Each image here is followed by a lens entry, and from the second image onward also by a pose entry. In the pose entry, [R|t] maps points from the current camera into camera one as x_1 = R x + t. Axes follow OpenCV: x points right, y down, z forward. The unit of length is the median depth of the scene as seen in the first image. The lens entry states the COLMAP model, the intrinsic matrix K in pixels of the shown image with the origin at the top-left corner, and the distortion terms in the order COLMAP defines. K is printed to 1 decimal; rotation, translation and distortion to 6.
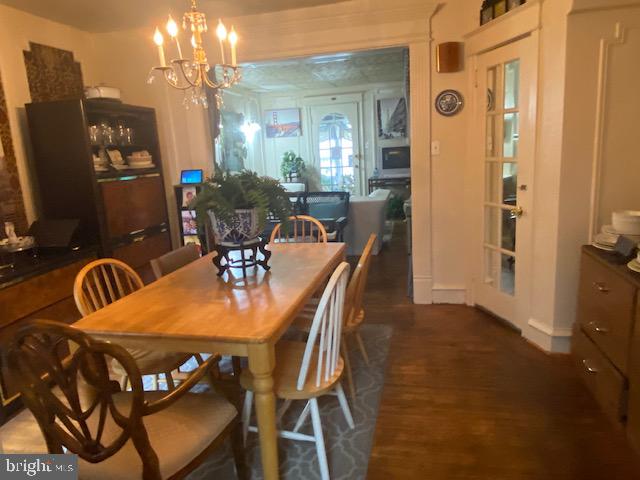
lens RADIAL K [[452.4, 0, 317.2], [0, 452.4, 245.9], [0, 0, 1]] dist [0.068346, -0.086260]
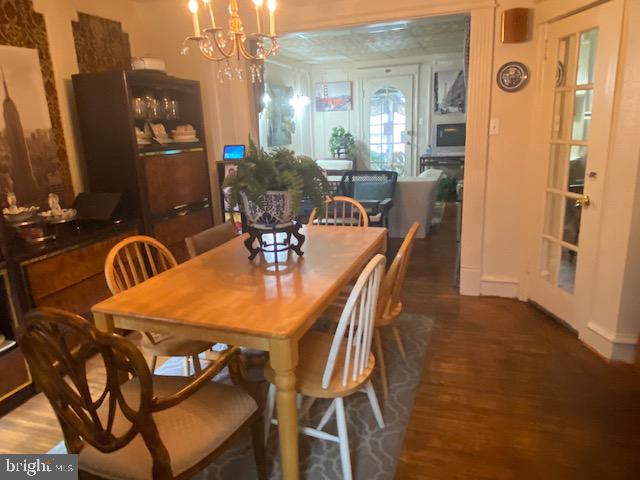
lens RADIAL K [[452.4, 0, 315.9], [0, 452.4, 244.2], [0, 0, 1]] dist [0.068346, -0.086260]
pose [[0.992917, 0.046989, -0.109123, 0.018464], [-0.041327, 0.997708, 0.053588, -0.016782], [0.111391, -0.048699, 0.992583, 0.045206]]
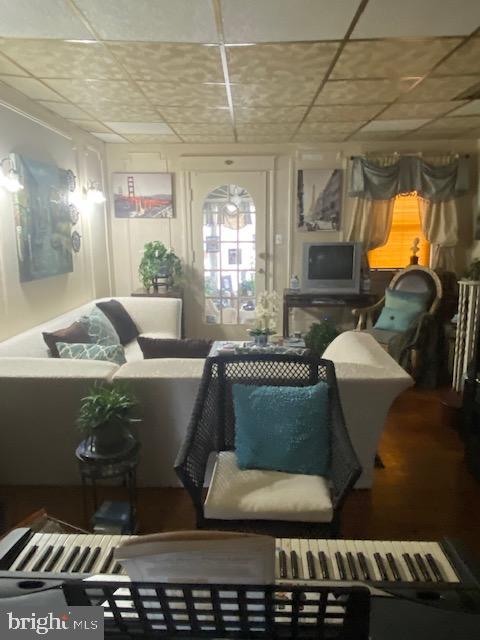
lens RADIAL K [[452.4, 0, 243.1], [0, 452.4, 318.1], [0, 0, 1]] dist [0.068346, -0.086260]
pose [[0.981536, 0.021346, 0.190082, -0.136811], [-0.015607, 0.999378, -0.031635, -0.211611], [-0.190639, 0.028085, 0.981258, 0.911674]]
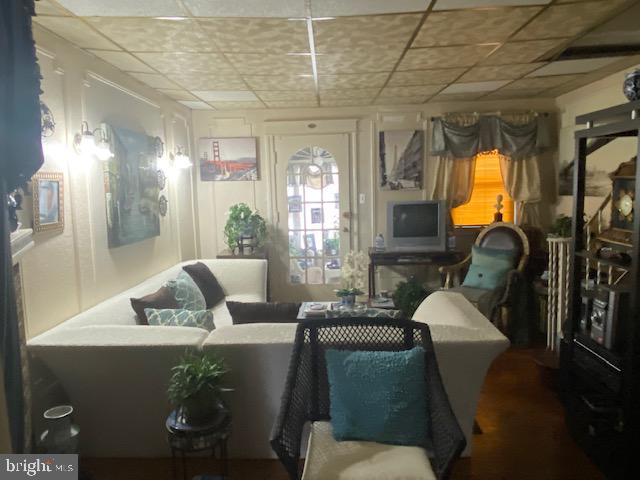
lens RADIAL K [[452.4, 0, 319.7], [0, 452.4, 240.3], [0, 0, 1]] dist [0.068346, -0.086260]
pose [[0.983792, 0.016412, 0.178559, -0.148665], [0.003200, 0.994037, -0.108997, -0.219180], [-0.179283, 0.107802, 0.977873, 0.916378]]
